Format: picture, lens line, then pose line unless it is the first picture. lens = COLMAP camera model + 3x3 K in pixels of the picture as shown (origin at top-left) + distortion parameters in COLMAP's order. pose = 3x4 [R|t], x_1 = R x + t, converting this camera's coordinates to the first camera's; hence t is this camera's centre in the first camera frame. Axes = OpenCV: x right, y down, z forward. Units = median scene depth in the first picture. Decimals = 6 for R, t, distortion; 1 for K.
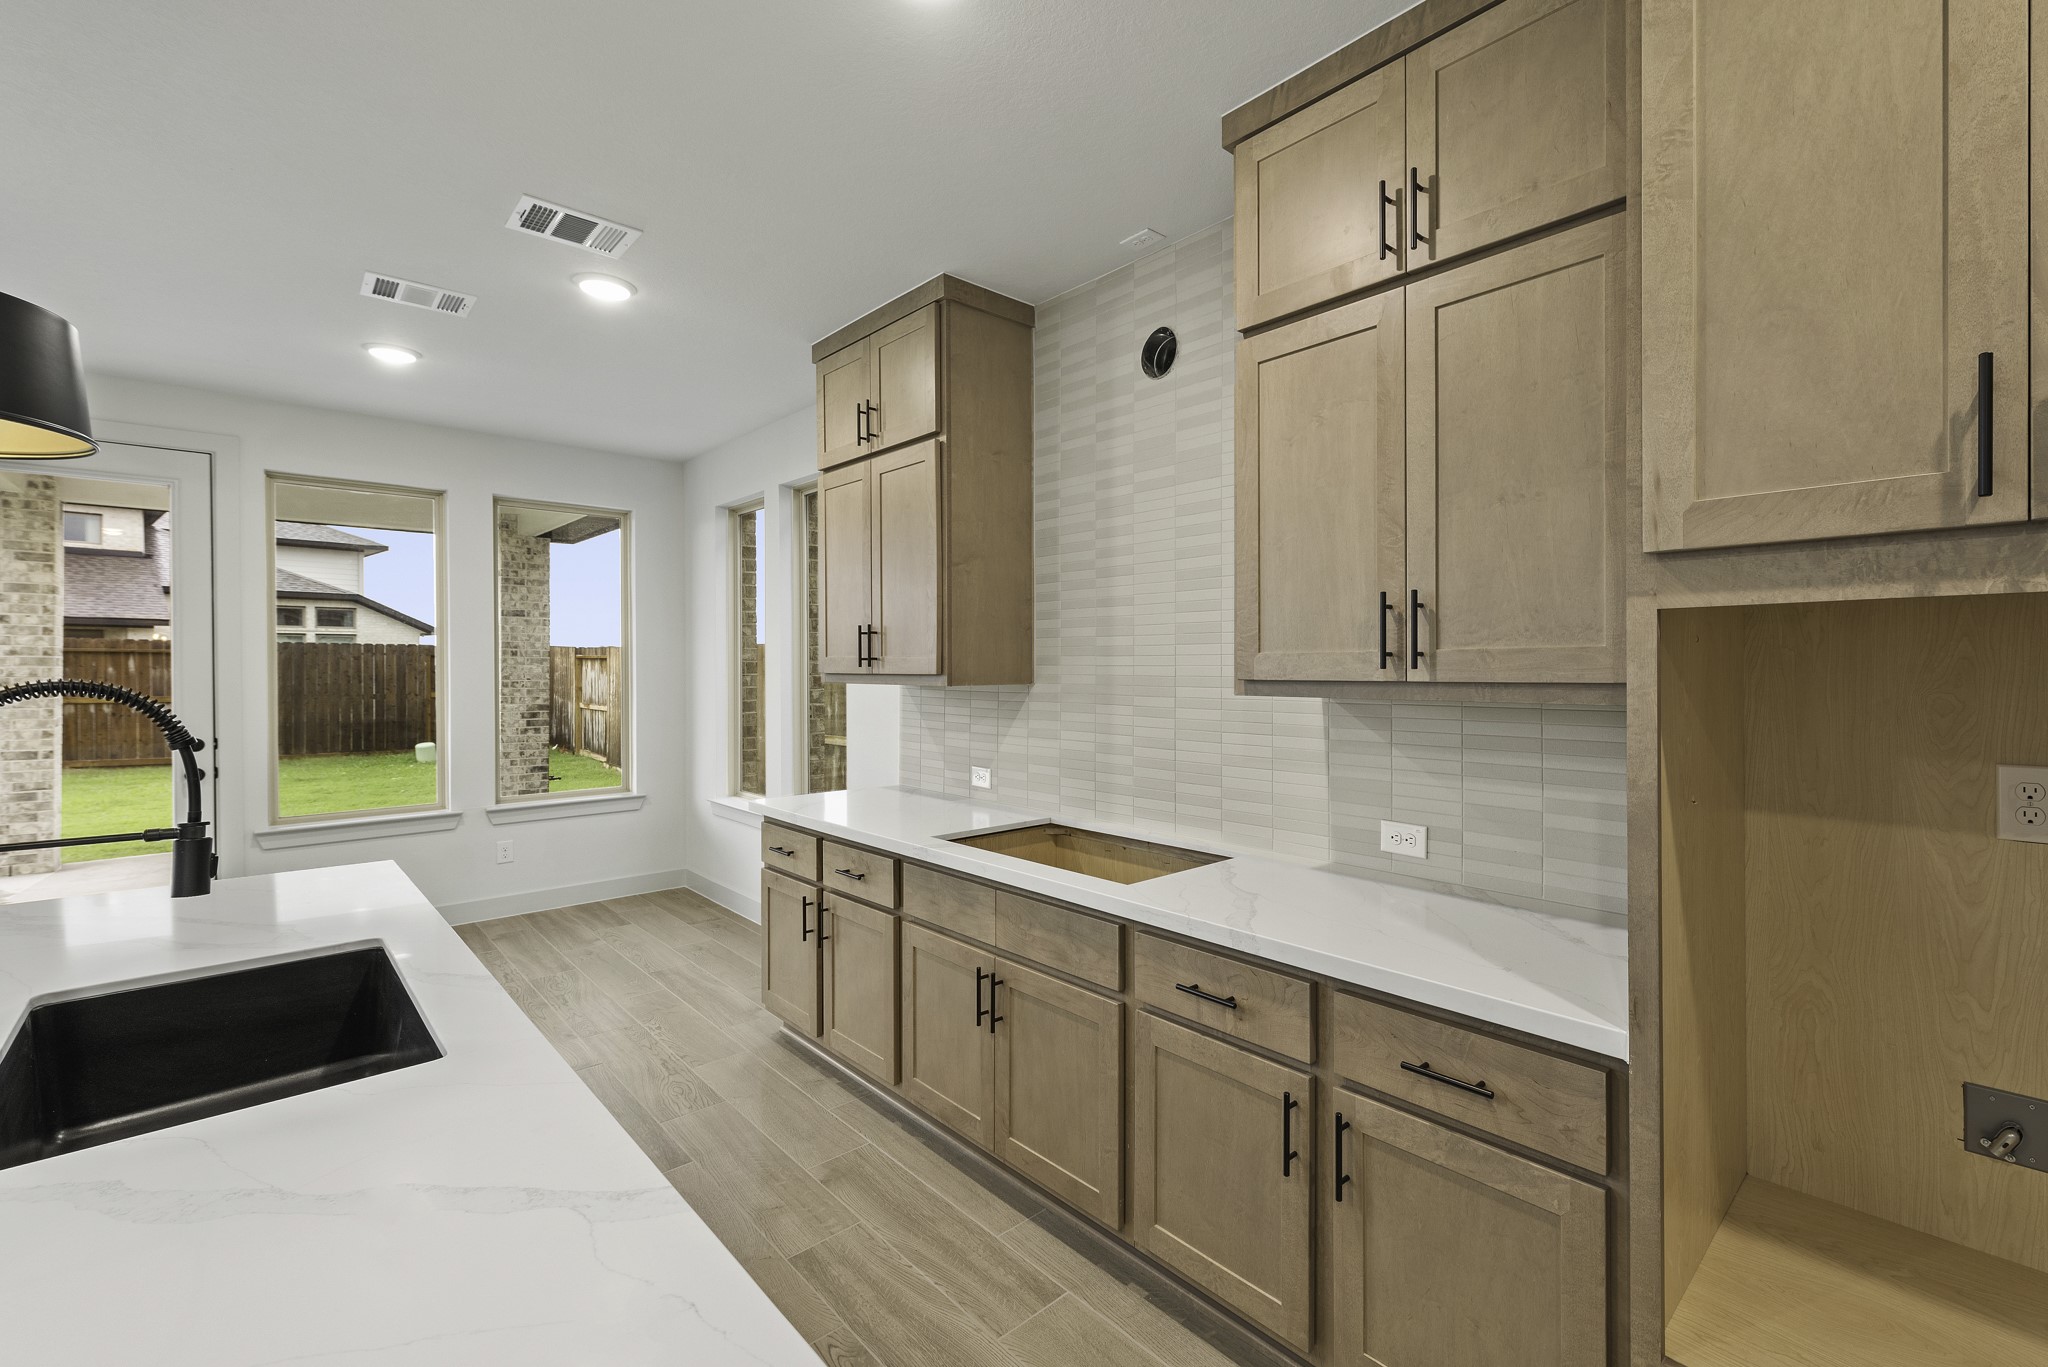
lens RADIAL K [[882.7, 0, 1128.3], [0, 882.7, 667.8], [0, 0, 1]] dist [0.008127, -0.000350]
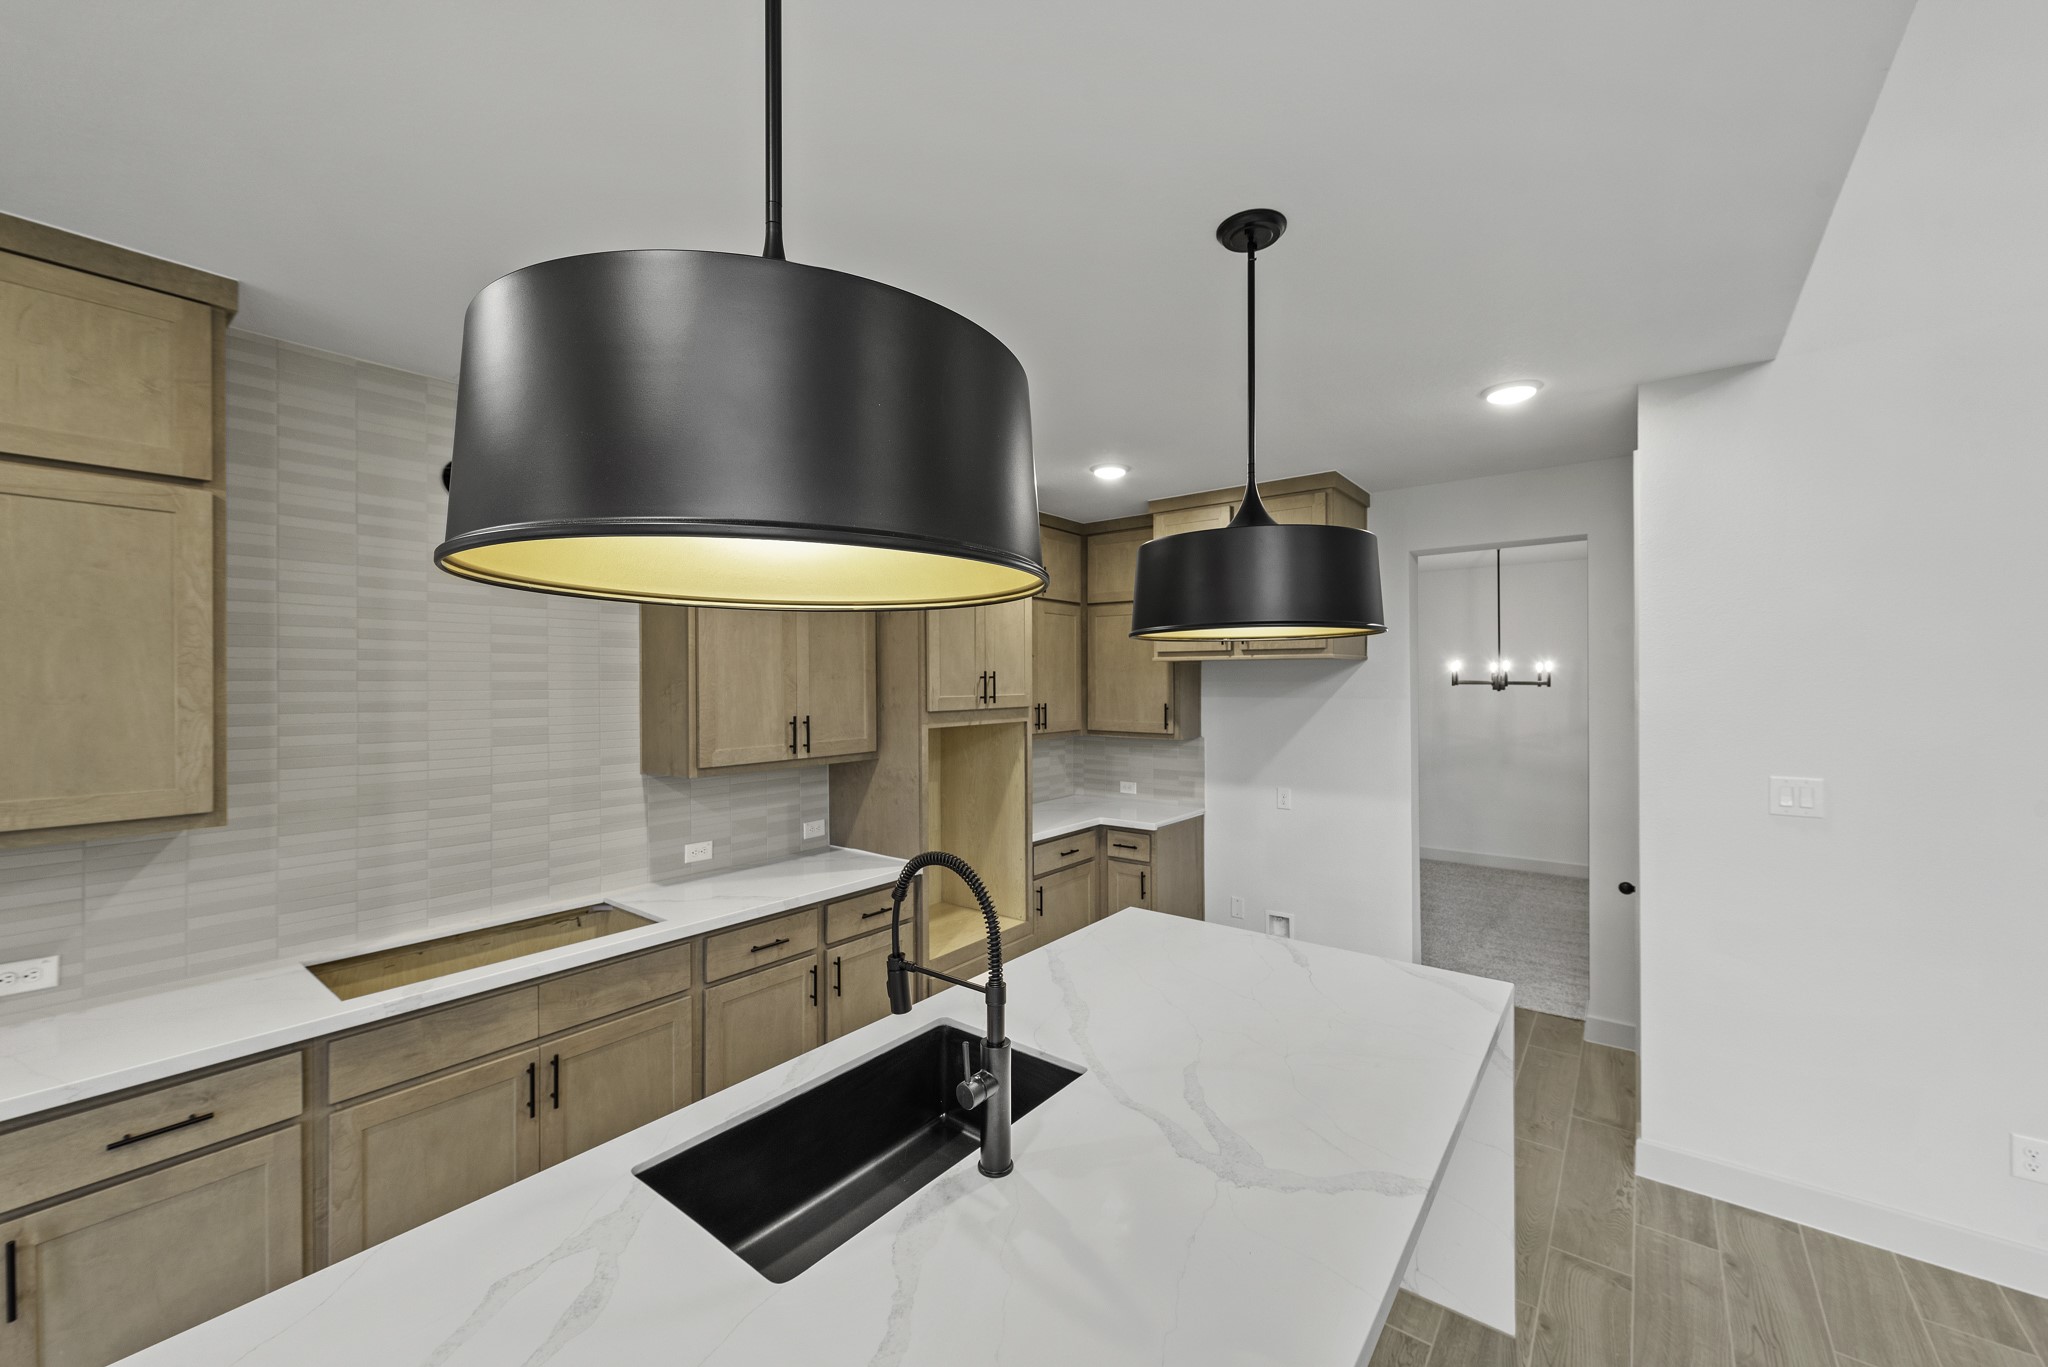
lens RADIAL K [[792.5, 0, 1027.5], [0, 792.5, 683.4], [0, 0, 1]] dist [0.000139, -0.000217]
pose [[-0.121358, -0.000255, 0.992609, -0.972739], [0.006910, 0.999976, 0.001102, -0.097579], [-0.992585, 0.006993, -0.121353, 0.416924]]
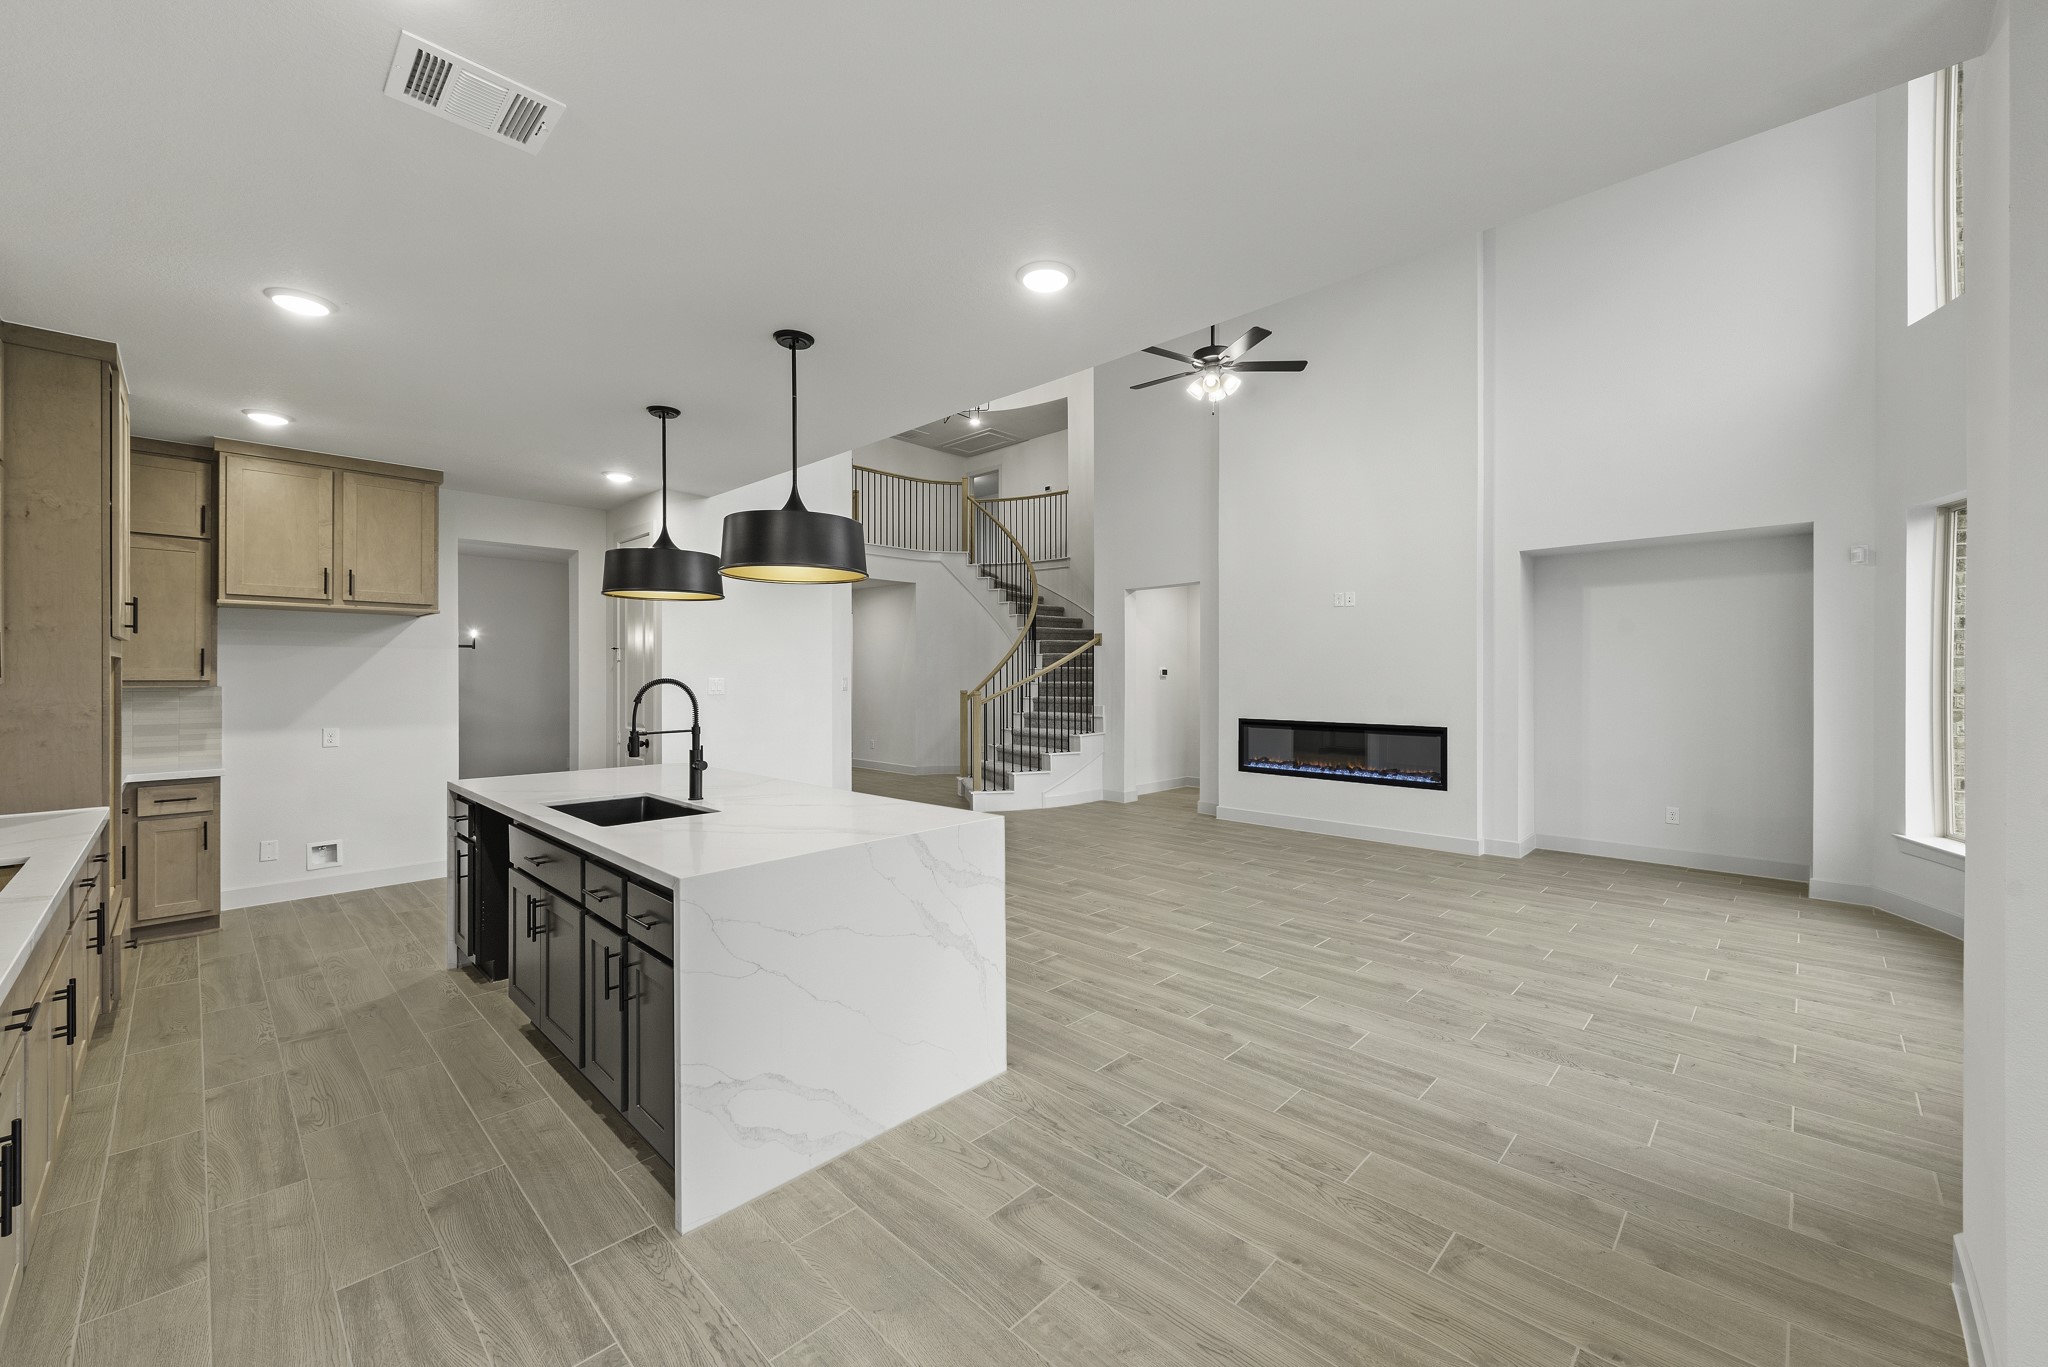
lens RADIAL K [[806.1, 0, 1026.9], [0, 806.1, 672.4], [0, 0, 1]] dist [0.001499, -0.000243]
pose [[-0.999899, 0.004752, -0.013403, -0.989866], [0.004711, 0.999984, 0.003053, -0.003989], [0.013417, 0.002989, -0.999906, 1.549061]]
